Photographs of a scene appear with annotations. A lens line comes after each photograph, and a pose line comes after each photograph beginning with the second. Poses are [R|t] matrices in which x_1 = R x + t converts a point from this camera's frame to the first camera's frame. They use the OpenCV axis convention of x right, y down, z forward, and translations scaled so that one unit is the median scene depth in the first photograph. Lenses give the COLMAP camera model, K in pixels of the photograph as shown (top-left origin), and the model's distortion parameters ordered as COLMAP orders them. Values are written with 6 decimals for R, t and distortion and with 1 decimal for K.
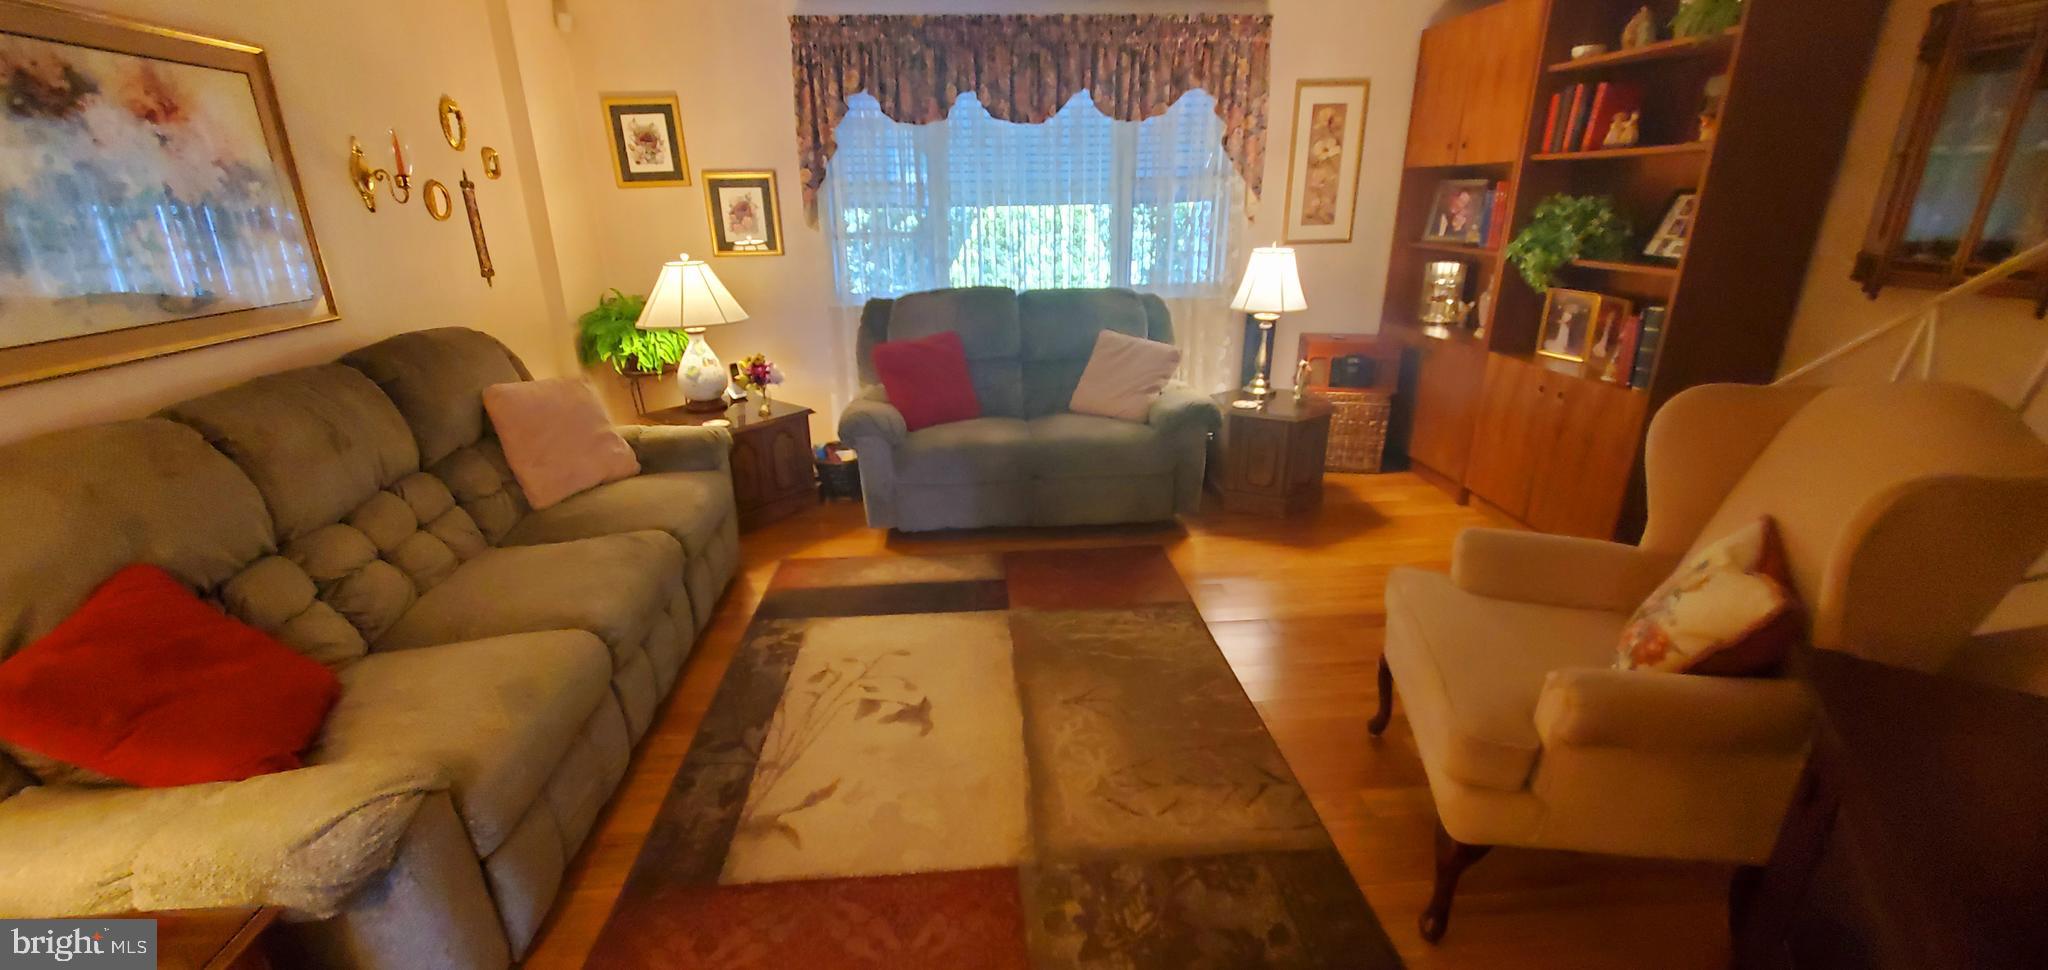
lens RADIAL K [[821.2, 0, 1019.4], [0, 821.2, 489.2], [0, 0, 1]] dist [0.000550, -0.001389]
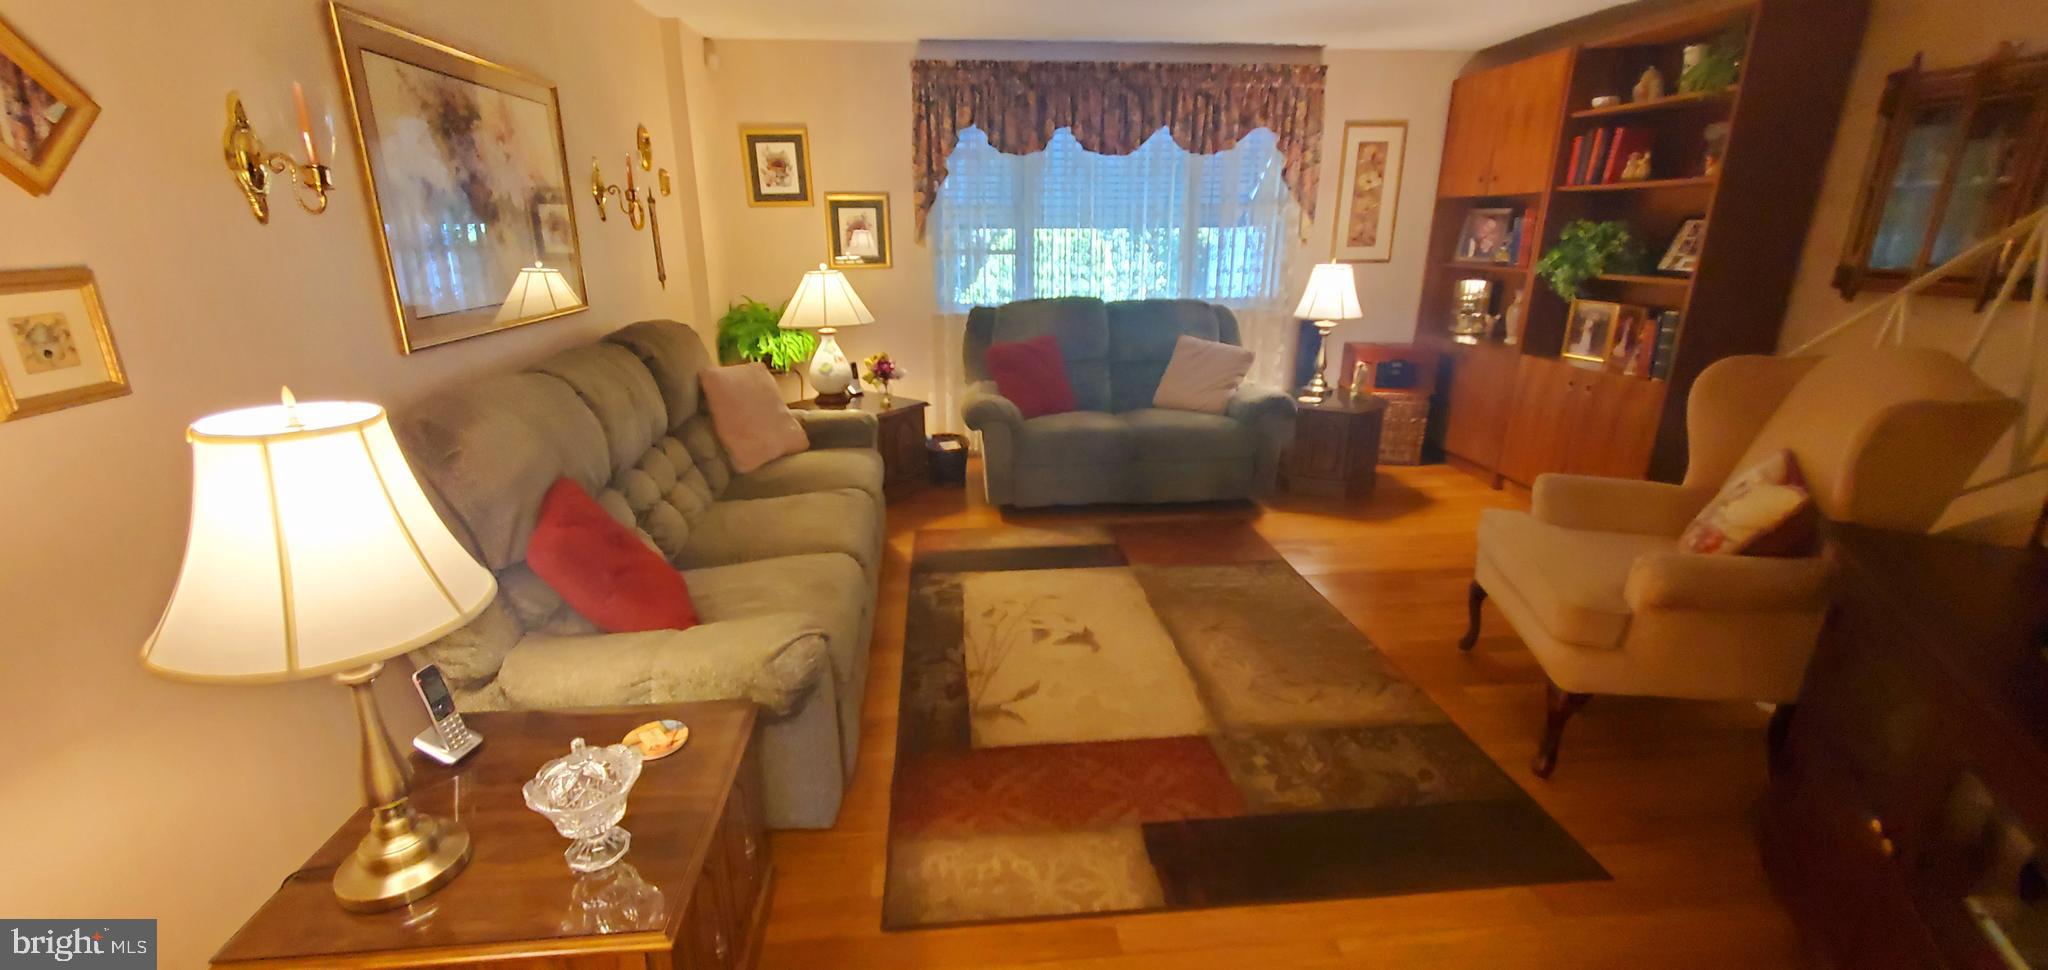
lens RADIAL K [[821.2, 0, 1019.0], [0, 821.2, 490.0], [0, 0, 1]] dist [0.000550, -0.001389]
pose [[0.999689, 0.003164, 0.024722, -0.190517], [-0.002313, 0.999407, -0.034369, 0.075484], [-0.024816, 0.034301, 0.999103, -0.154976]]
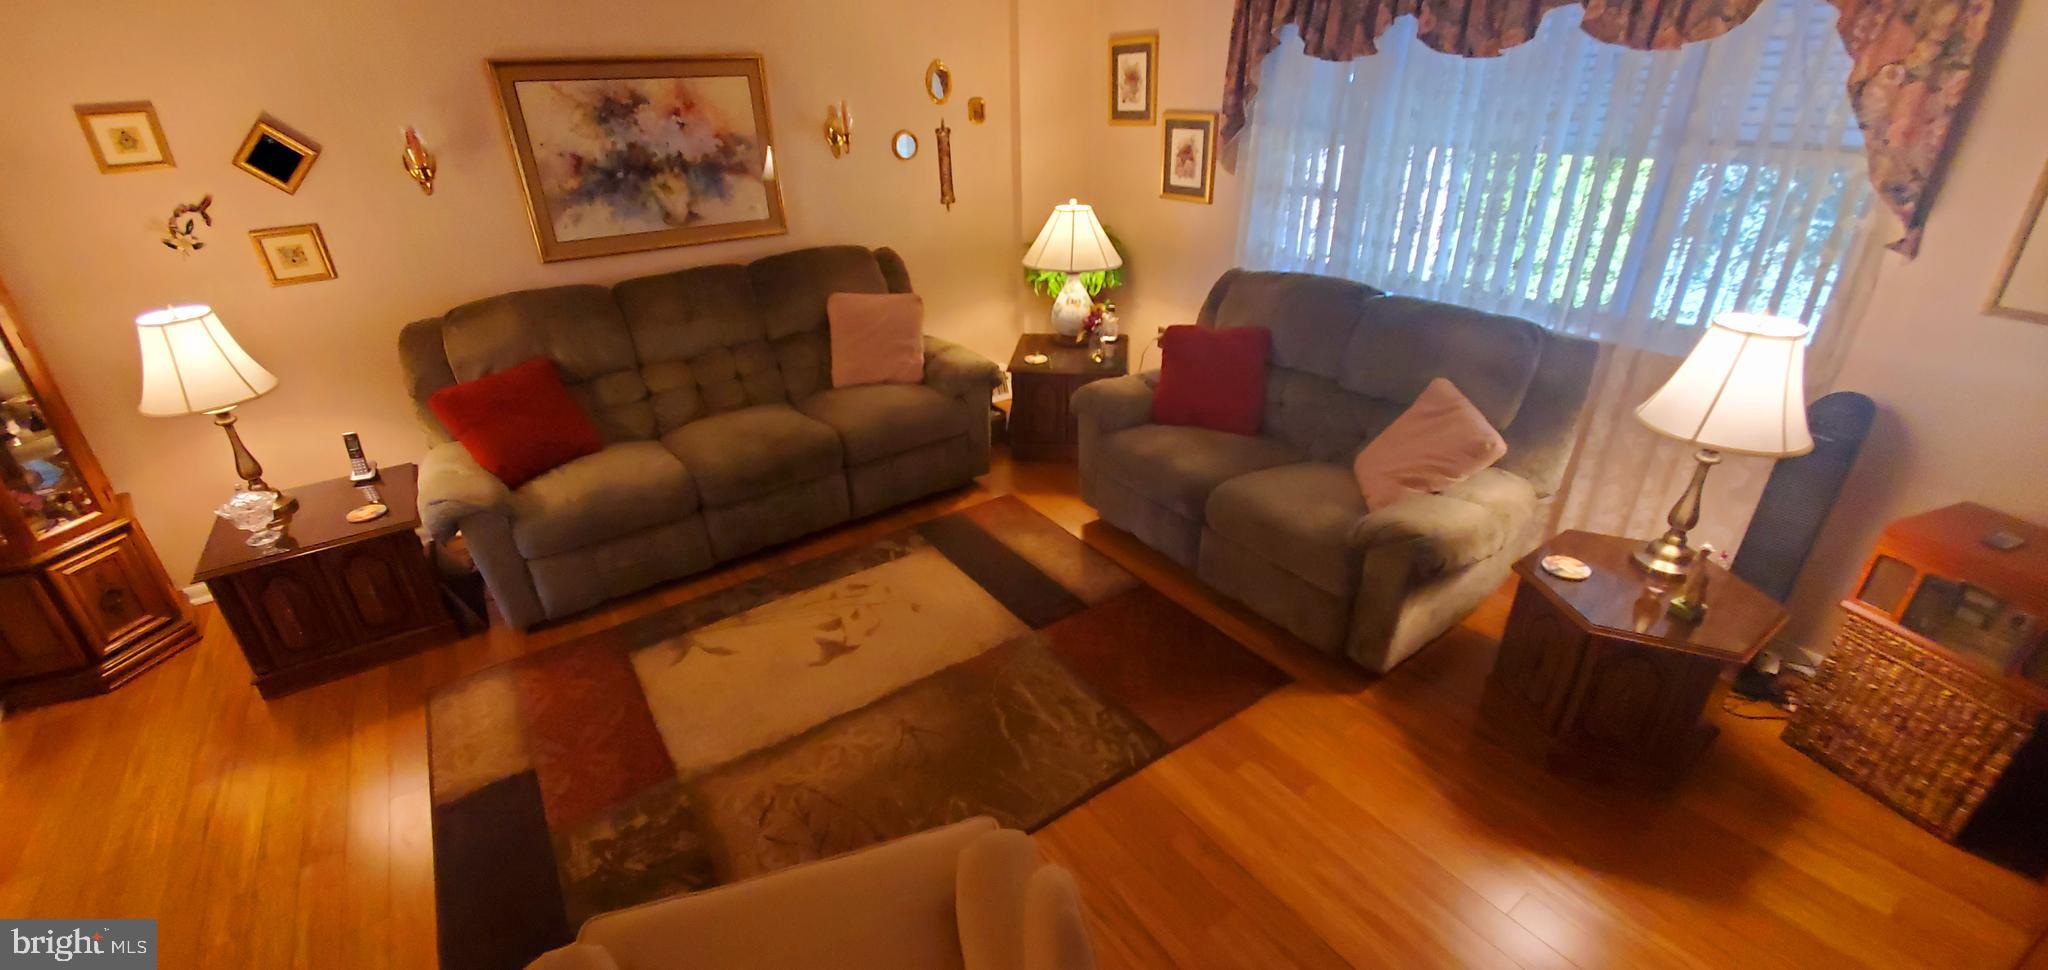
lens RADIAL K [[821.2, 0, 1008.2], [0, 821.2, 493.8], [0, 0, 1]] dist [0.000550, -0.001389]
pose [[0.500160, 0.395836, -0.770165, 0.621333], [-0.274980, 0.915973, 0.292199, -0.261224], [0.821113, 0.065634, 0.566980, 0.399984]]
